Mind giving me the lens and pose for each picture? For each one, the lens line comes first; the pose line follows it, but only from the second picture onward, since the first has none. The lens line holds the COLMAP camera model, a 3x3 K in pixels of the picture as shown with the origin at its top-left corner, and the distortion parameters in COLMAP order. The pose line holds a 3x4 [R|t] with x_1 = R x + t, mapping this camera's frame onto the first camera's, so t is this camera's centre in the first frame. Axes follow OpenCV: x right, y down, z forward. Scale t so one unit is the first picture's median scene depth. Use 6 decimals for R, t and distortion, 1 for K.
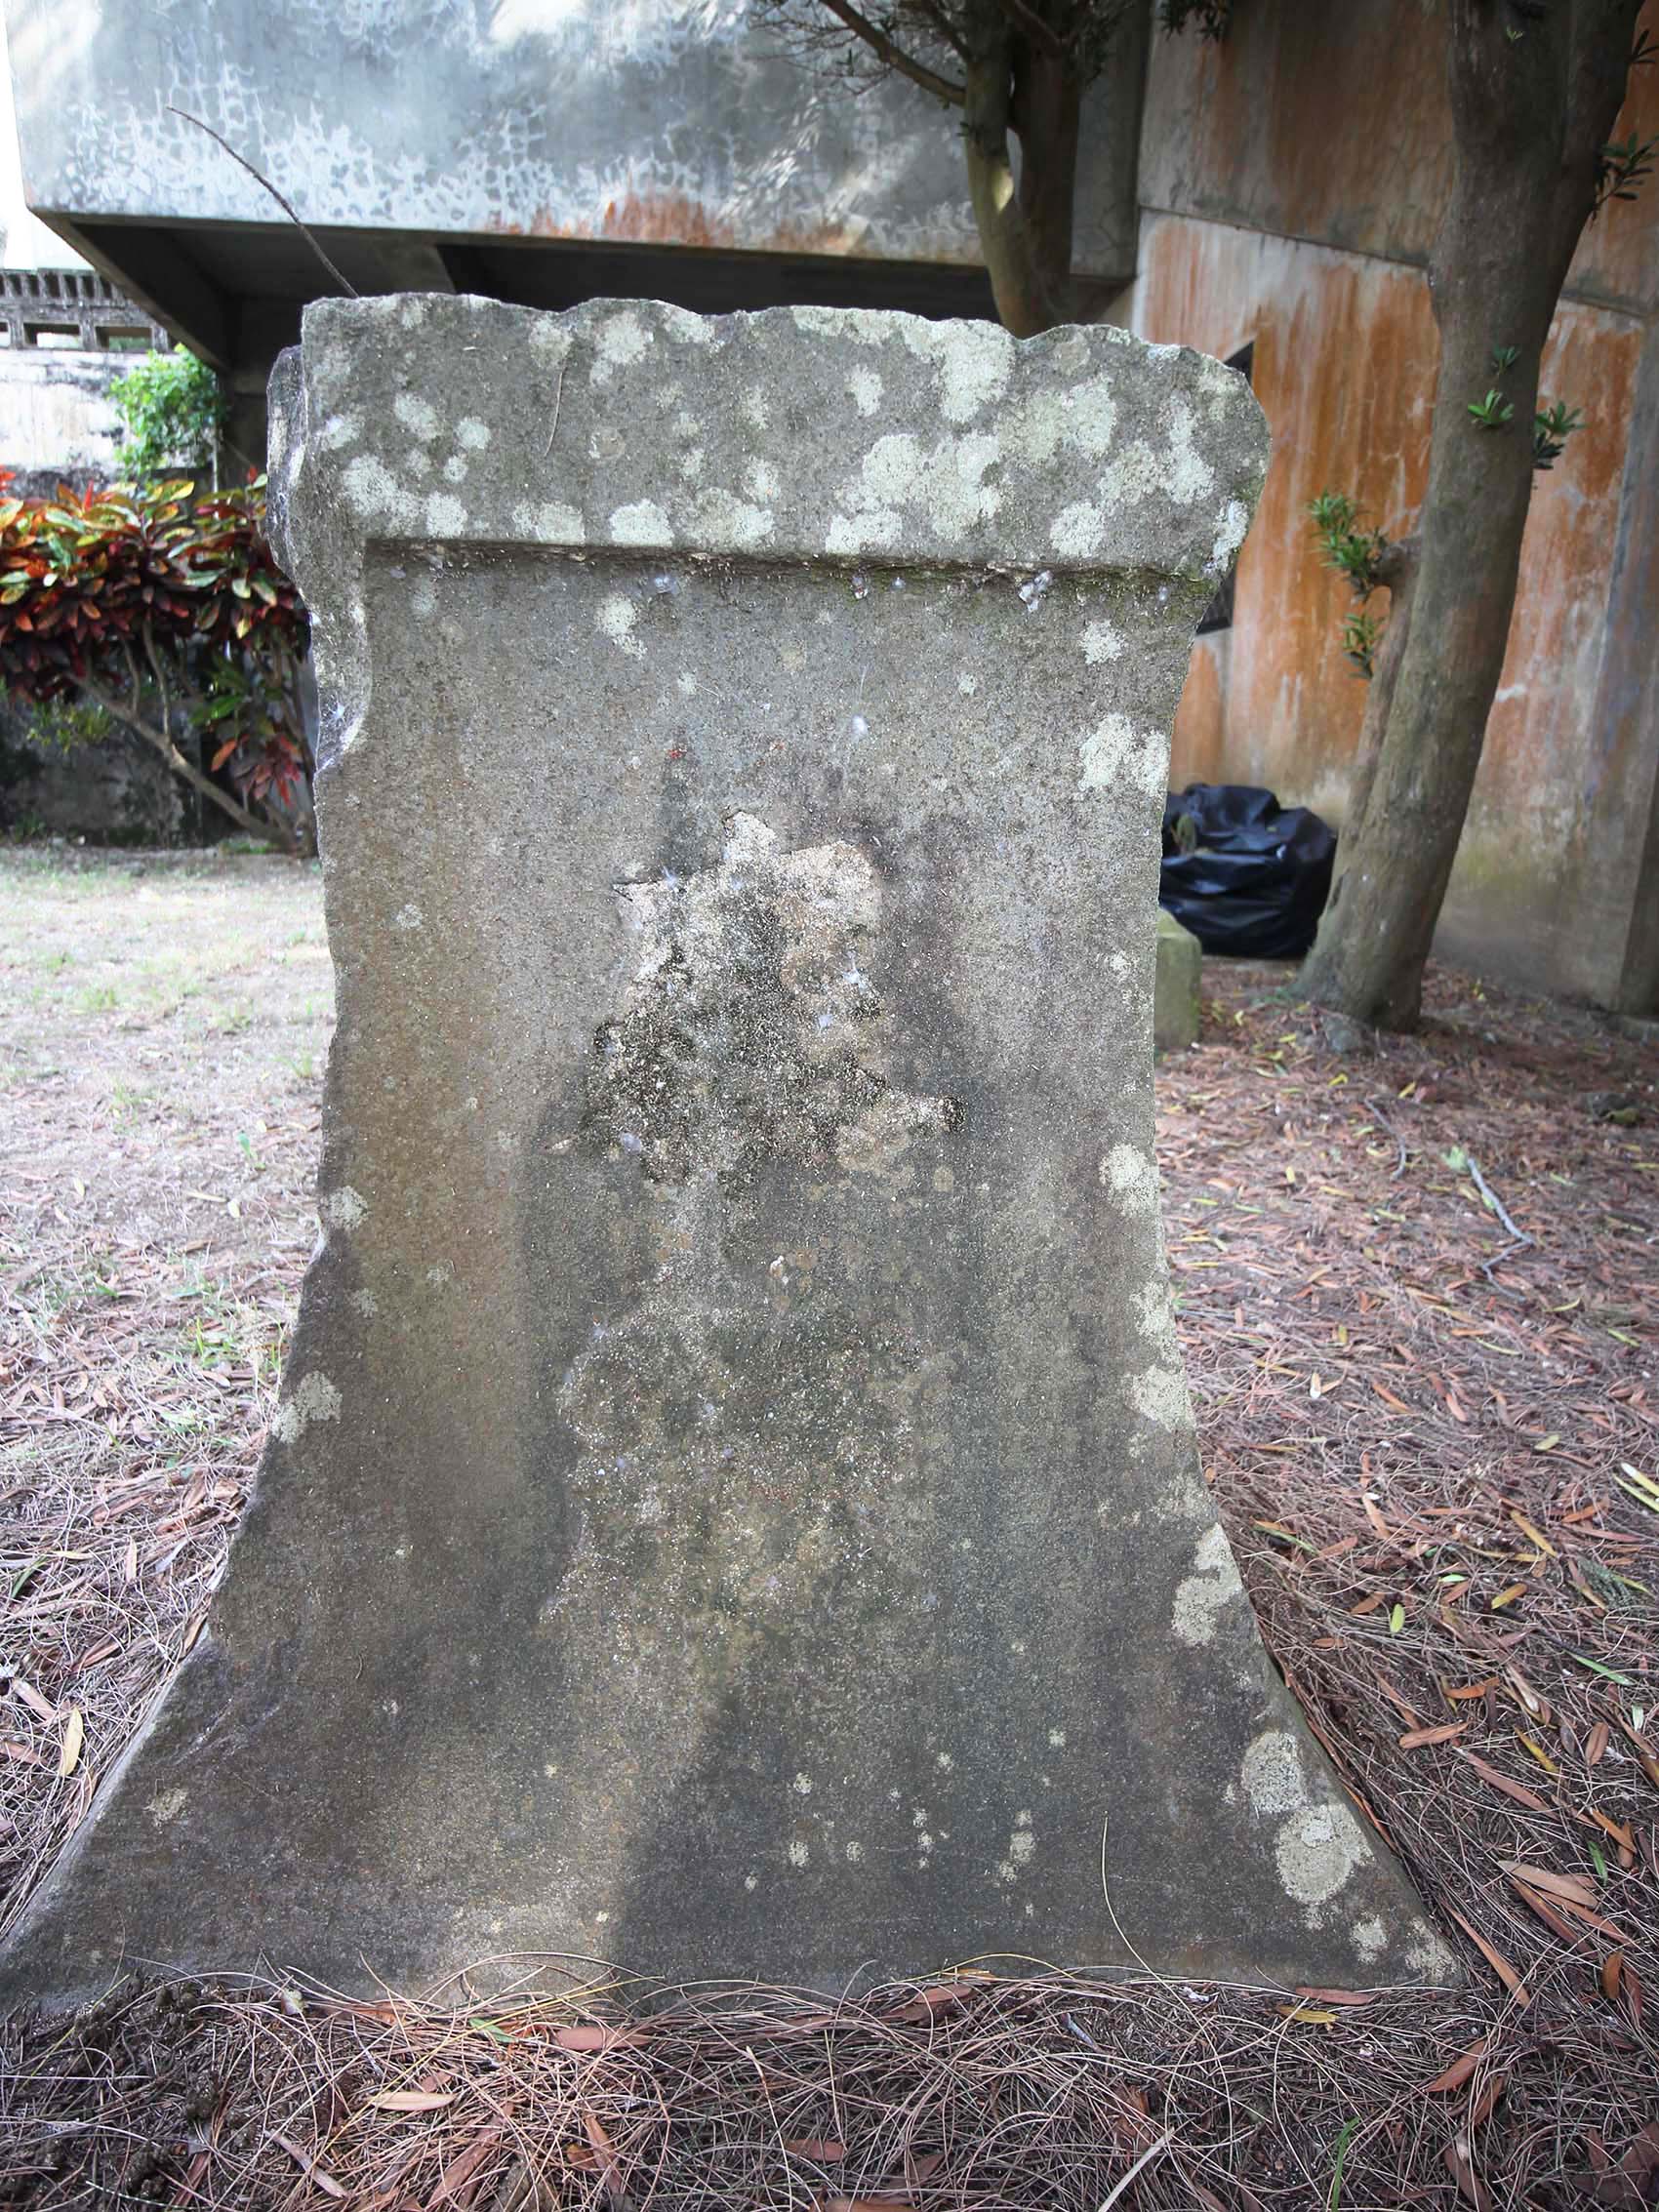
lens RADIAL K [[1260.7, 0, 832.8], [0, 1260.7, 1109.5], [0, 0, 1]] dist [-0.046851, 0.014661]
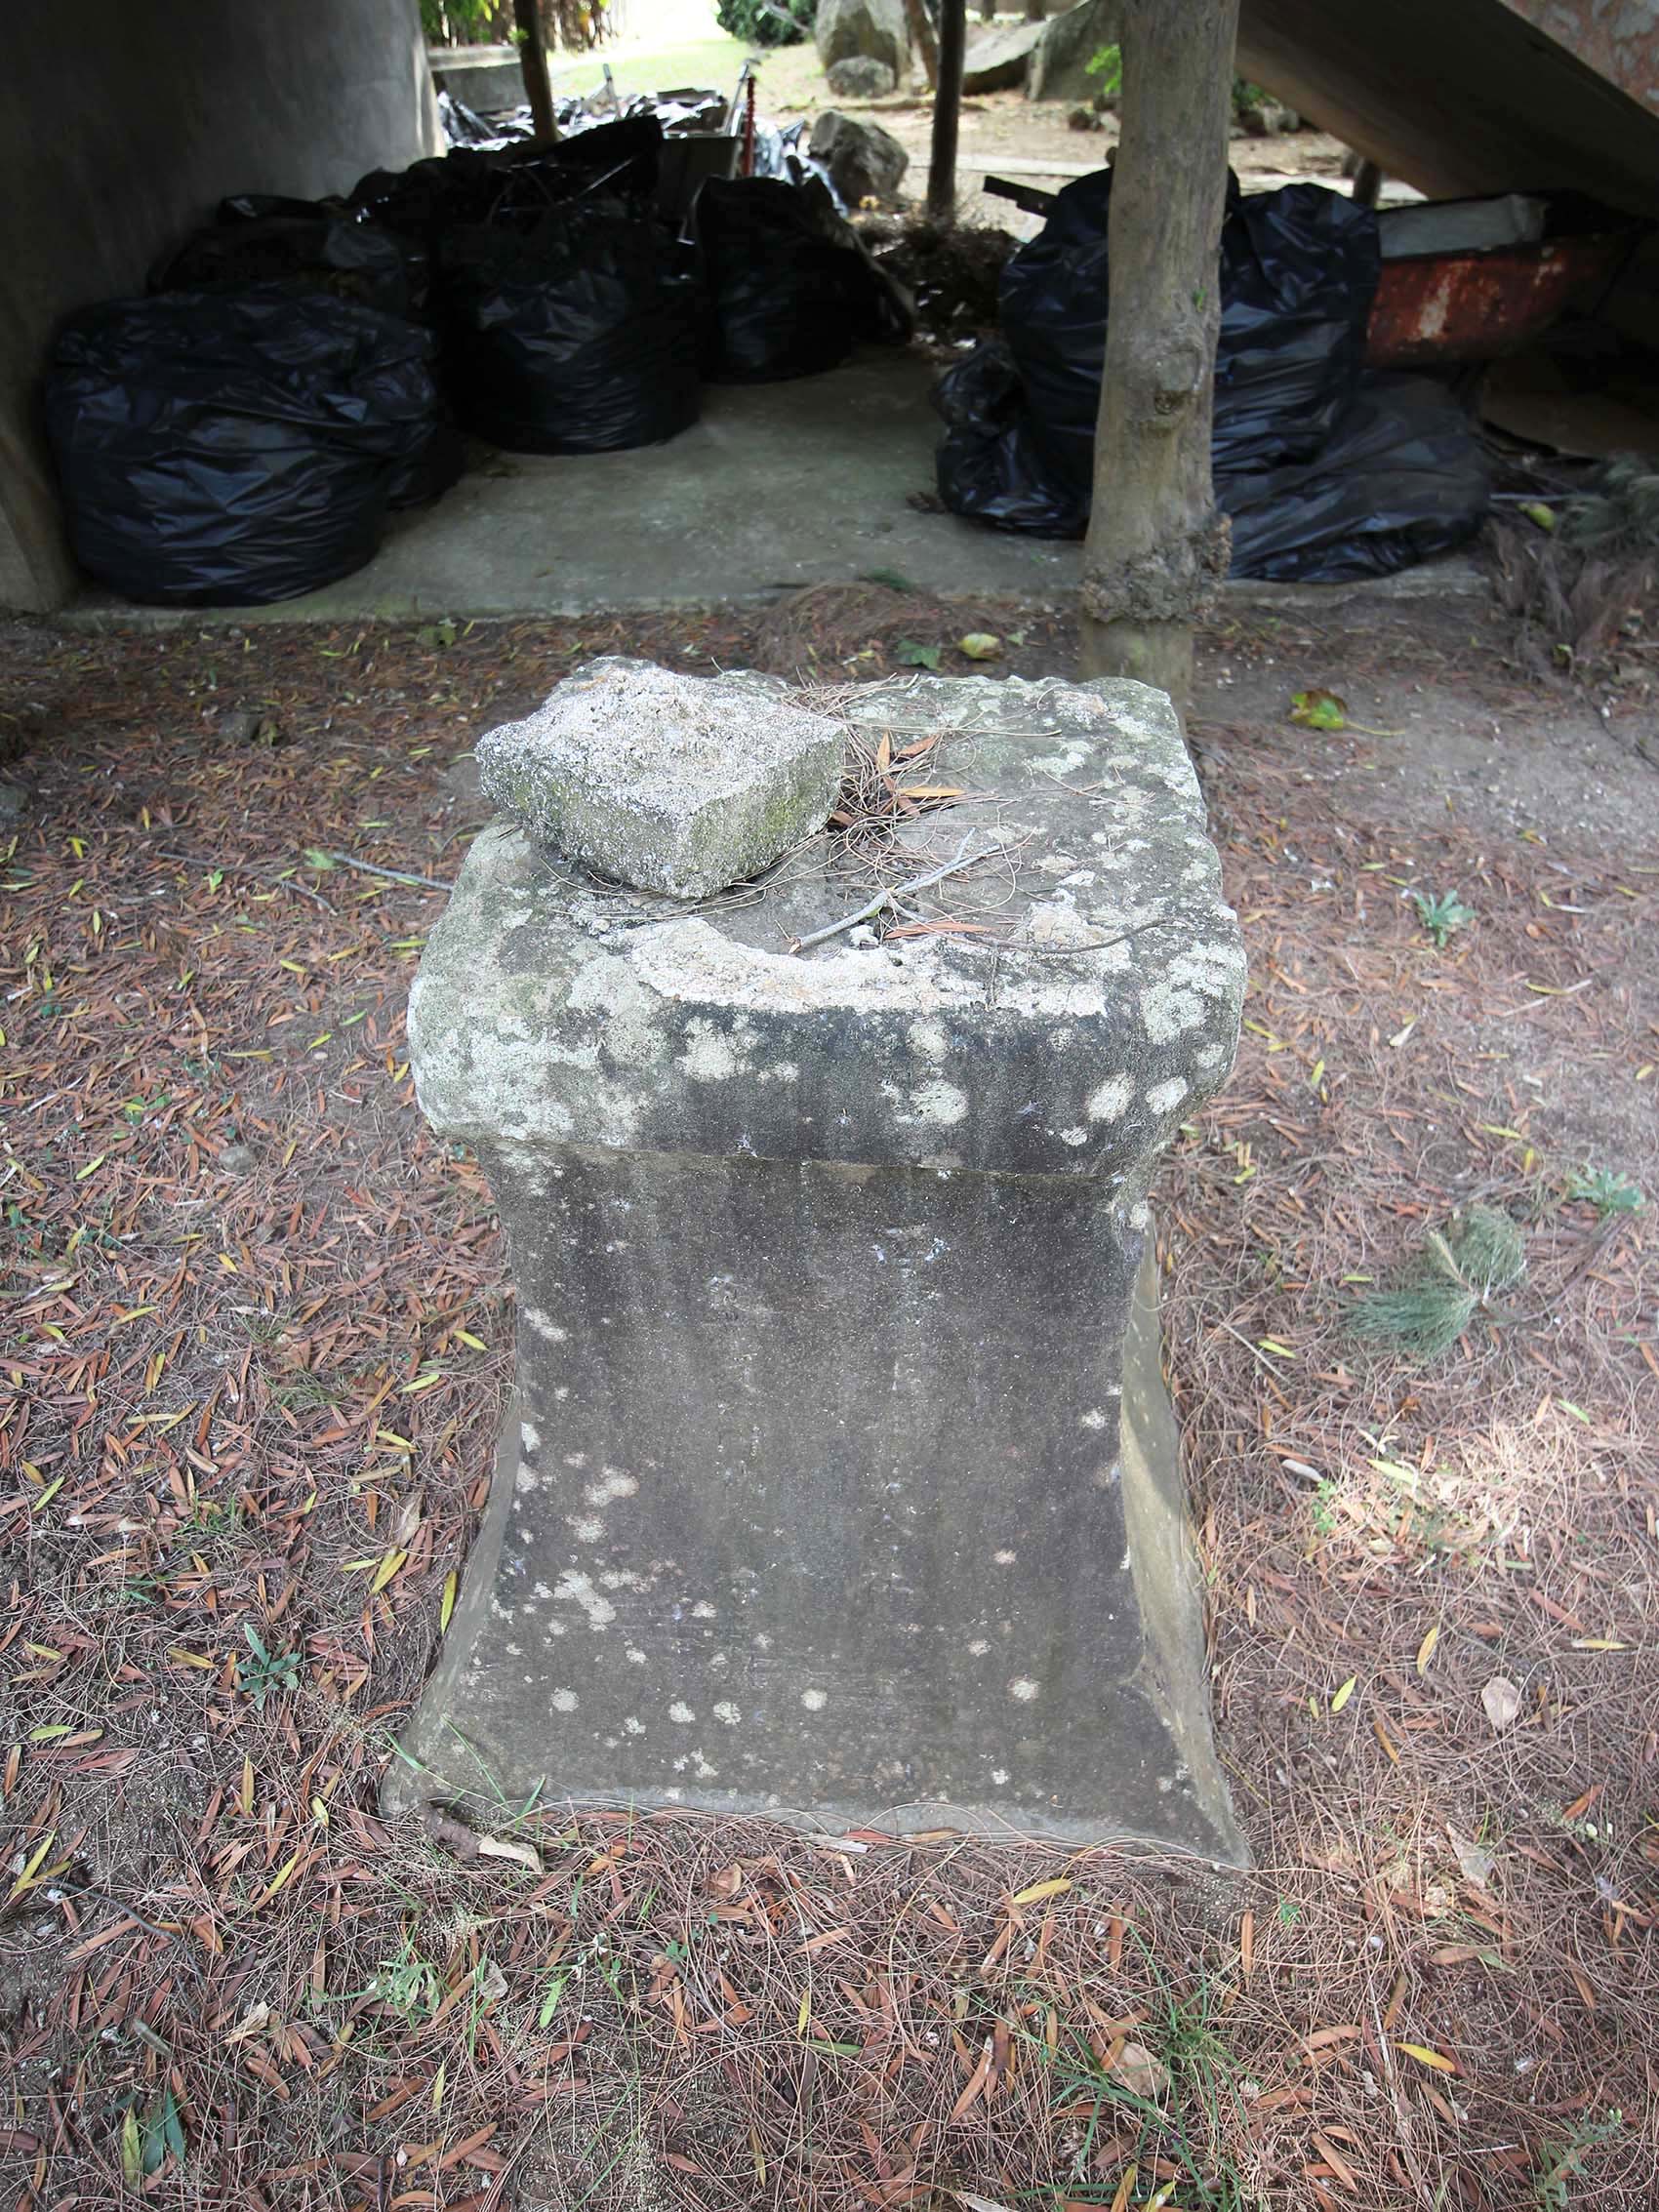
lens RADIAL K [[1260.7, 0, 852.2], [0, 1260.7, 1098.7], [0, 0, 1]] dist [-0.046851, 0.014661]
pose [[0.114517, -0.694646, 0.710178, -1.156405], [0.277643, 0.708774, 0.648501, -1.207953], [-0.953834, 0.122912, 0.274030, 0.825579]]
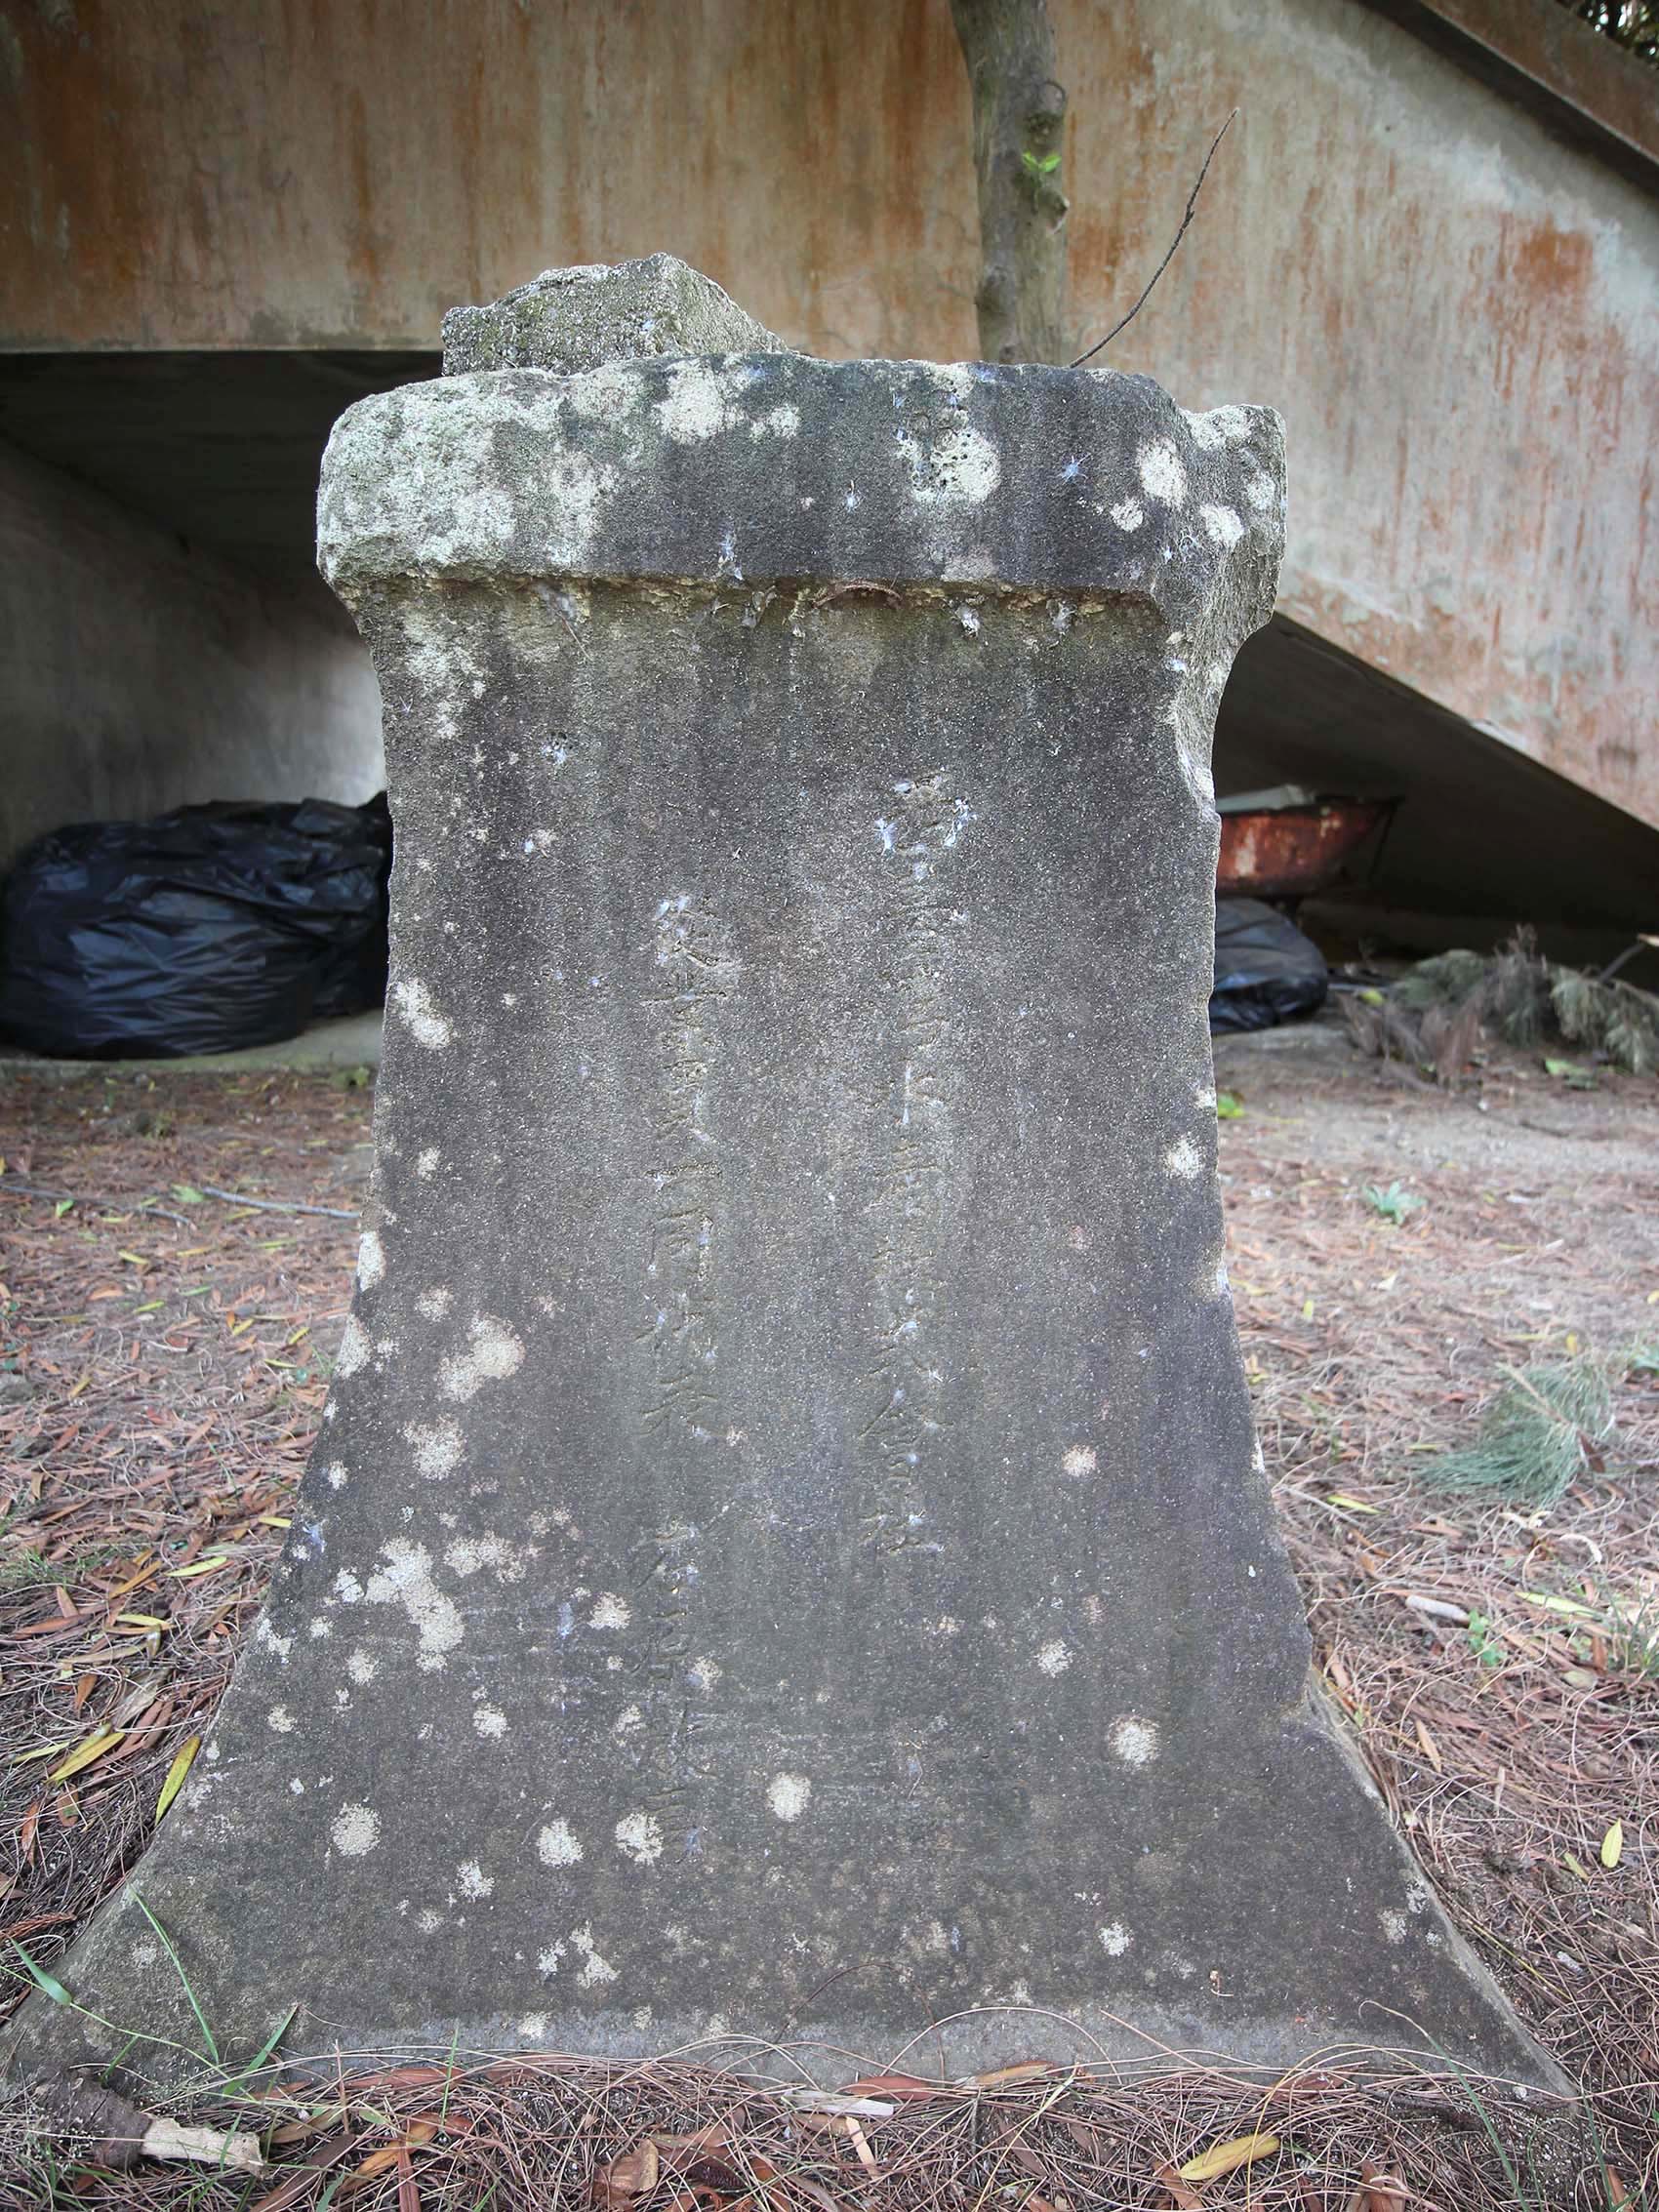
lens RADIAL K [[1260.7, 0, 845.3], [0, 1260.7, 1110.3], [0, 0, 1]] dist [-0.046851, 0.014661]
pose [[0.031340, -0.236383, 0.971154, -1.354728], [0.263028, 0.939335, 0.220150, -0.320564], [-0.964279, 0.248542, 0.091614, 1.148916]]
